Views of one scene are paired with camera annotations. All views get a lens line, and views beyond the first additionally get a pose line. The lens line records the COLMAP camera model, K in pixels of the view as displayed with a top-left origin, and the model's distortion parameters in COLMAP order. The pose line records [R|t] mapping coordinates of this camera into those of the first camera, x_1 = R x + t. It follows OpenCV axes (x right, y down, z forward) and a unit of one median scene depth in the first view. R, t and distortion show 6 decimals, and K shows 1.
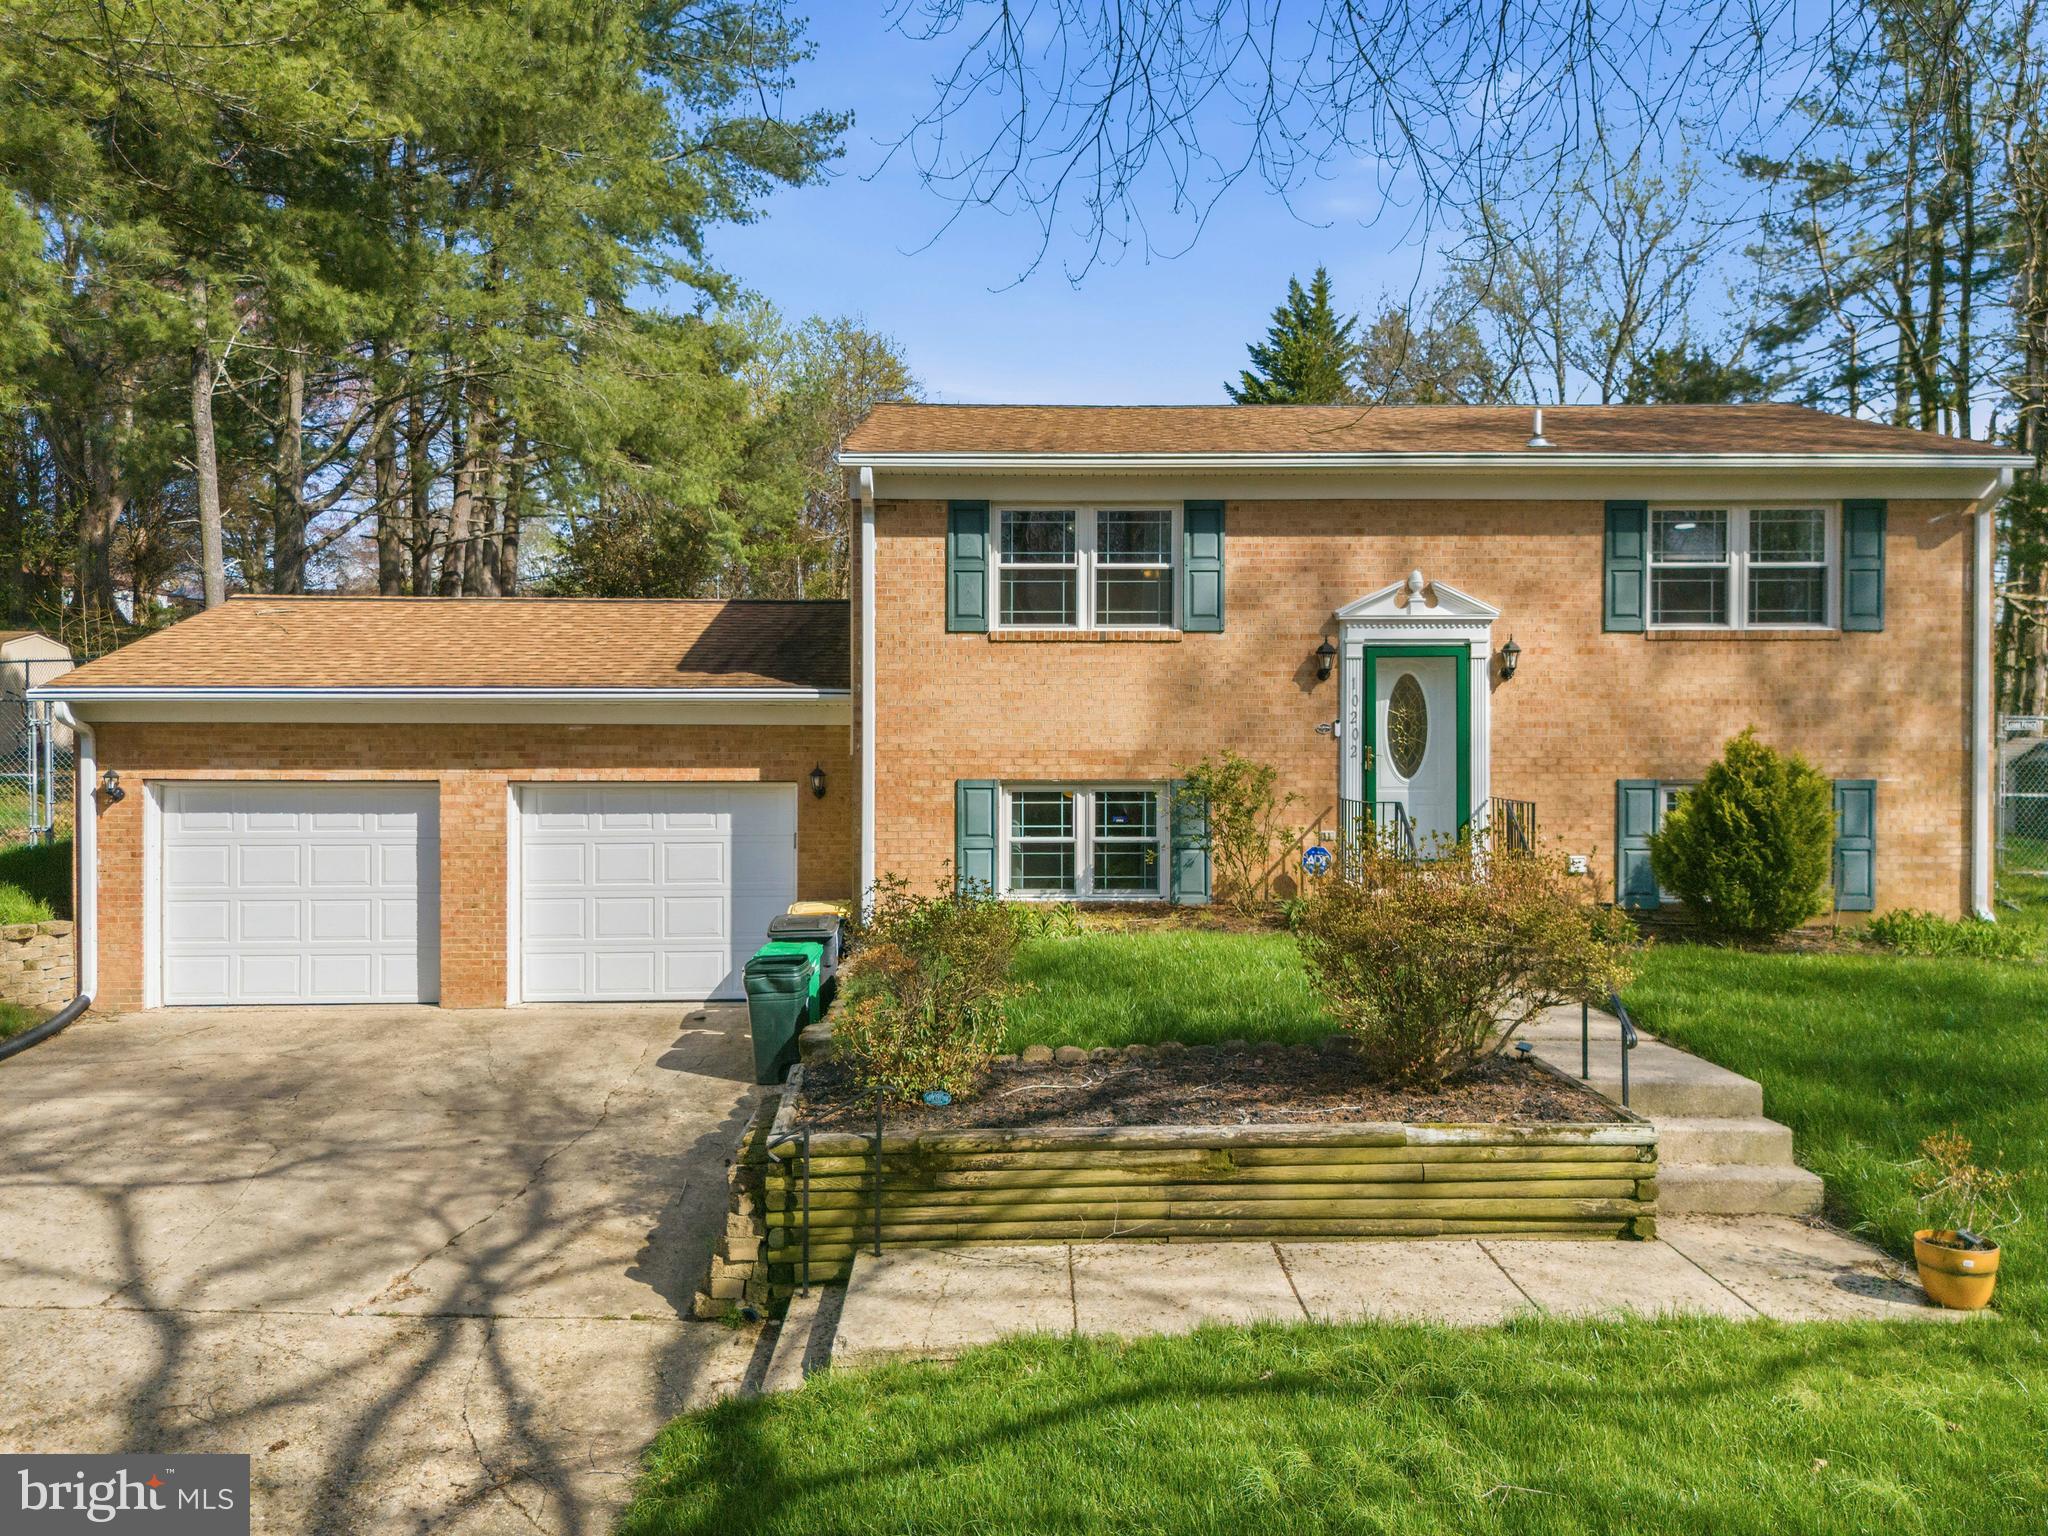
lens RADIAL K [[1526.0, 0, 1032.0], [0, 1526.0, 774.1], [0, 0, 1]] dist [0.086900, -0.088990]
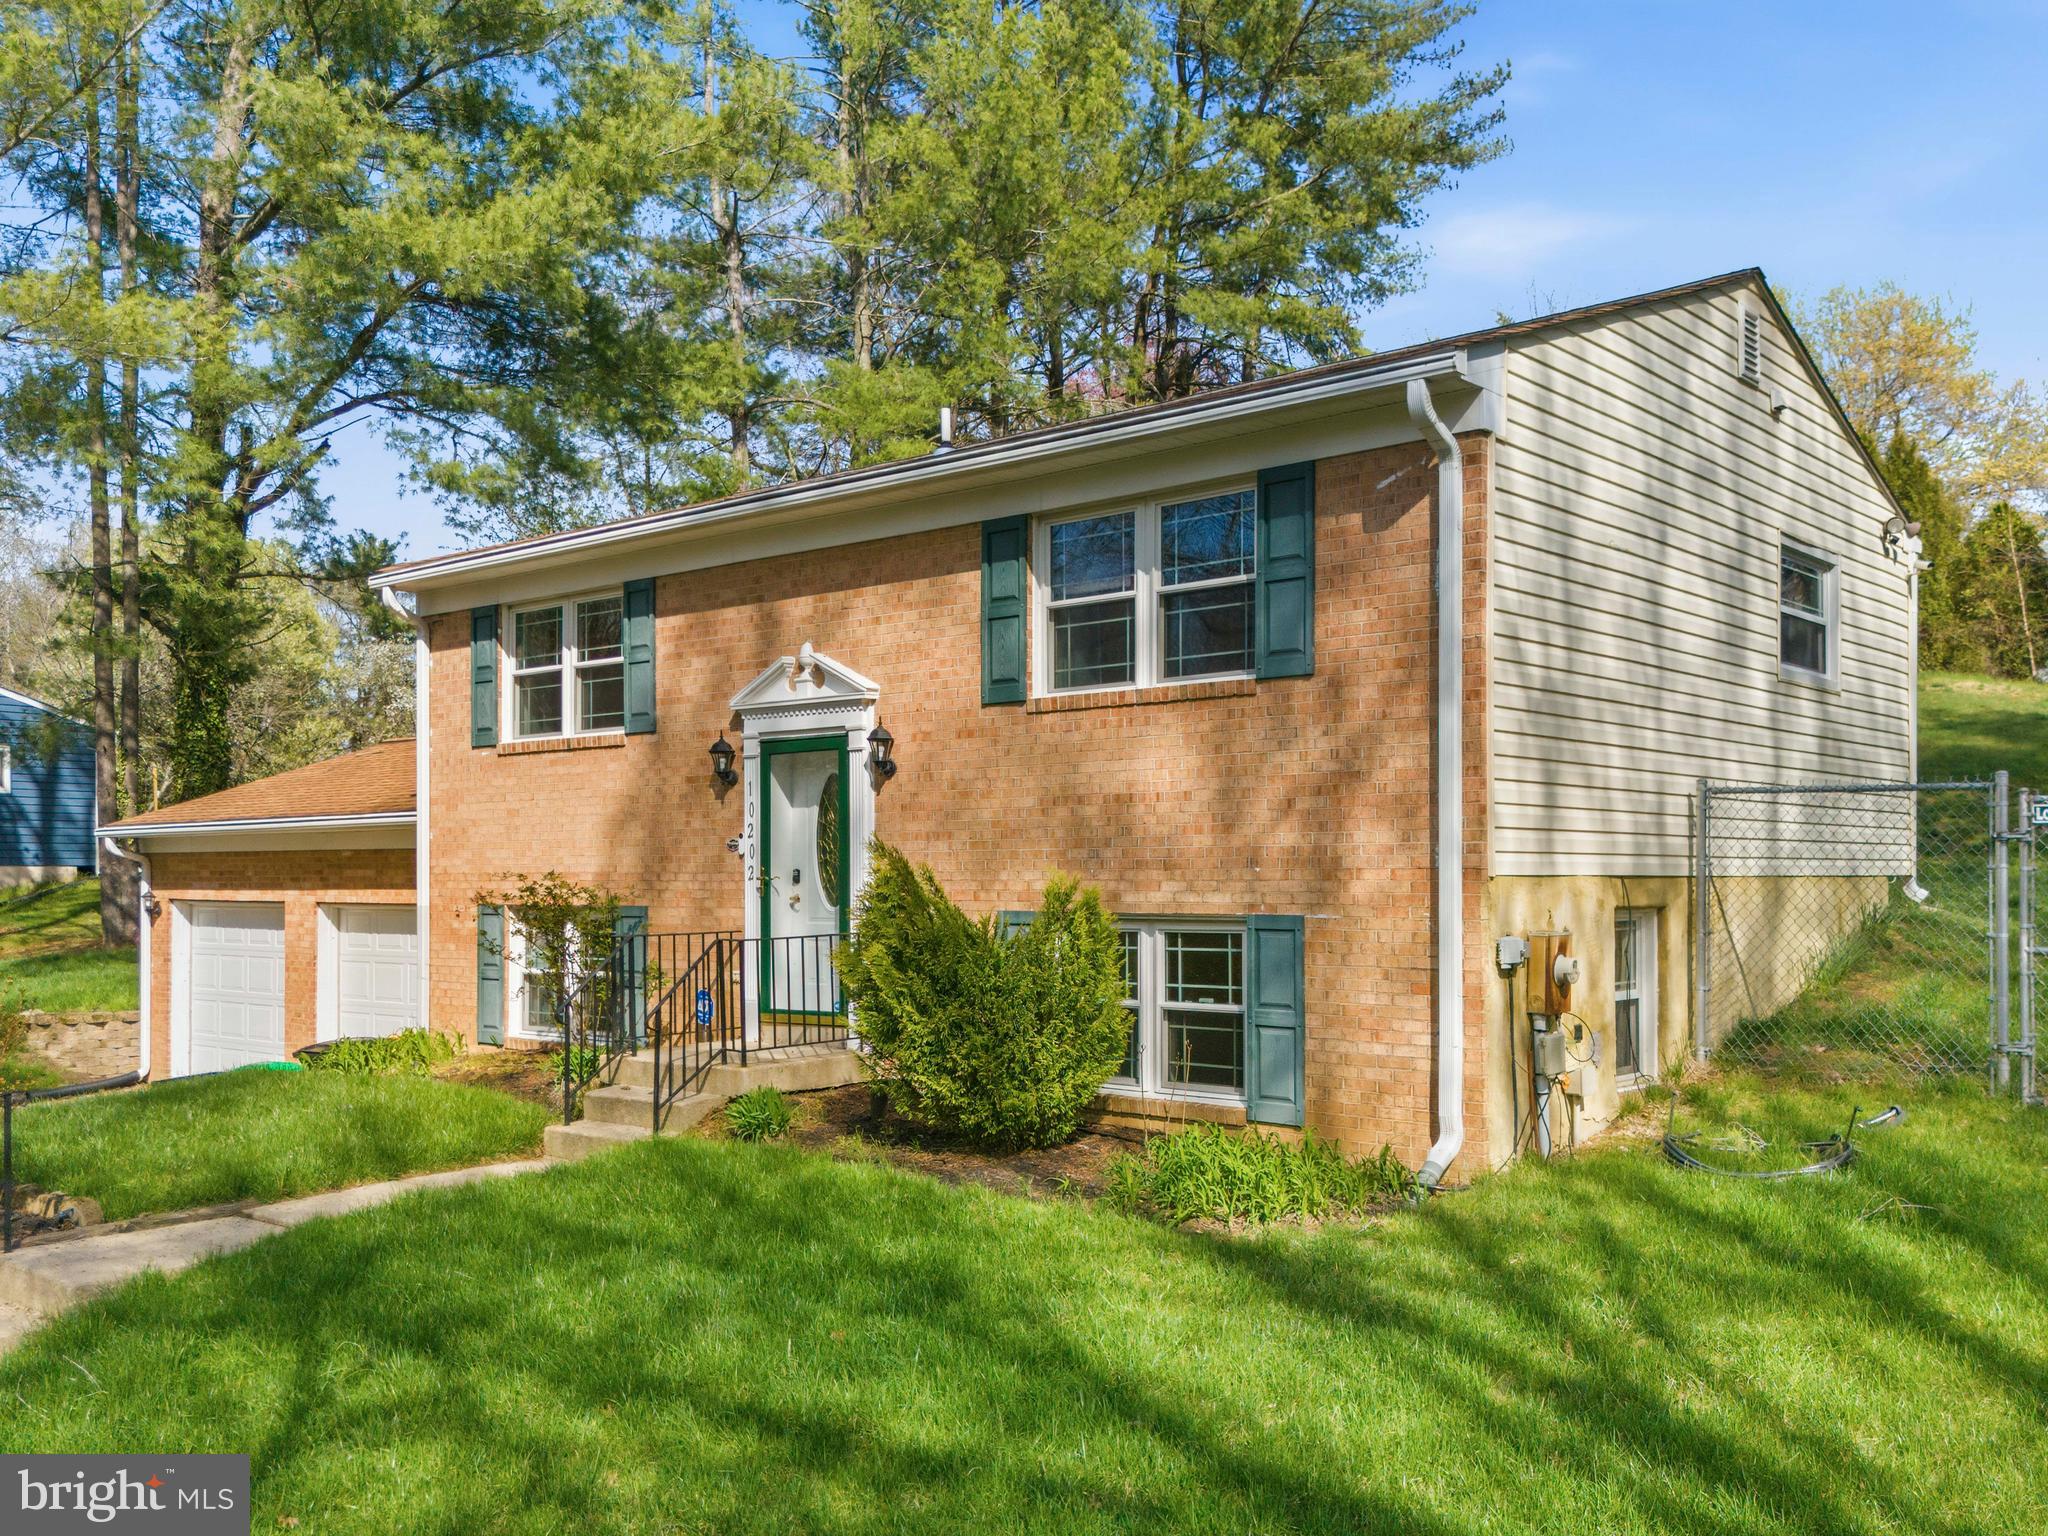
lens RADIAL K [[1865.3, 0, 1021.7], [0, 1865.3, 918.2], [0, 0, 1]] dist [0.159848, -0.192043]
pose [[0.728348, 0.013110, -0.685082, 0.985568], [-0.015918, 0.999871, 0.002211, 0.004960], [0.685022, 0.009294, 0.728463, 0.377733]]
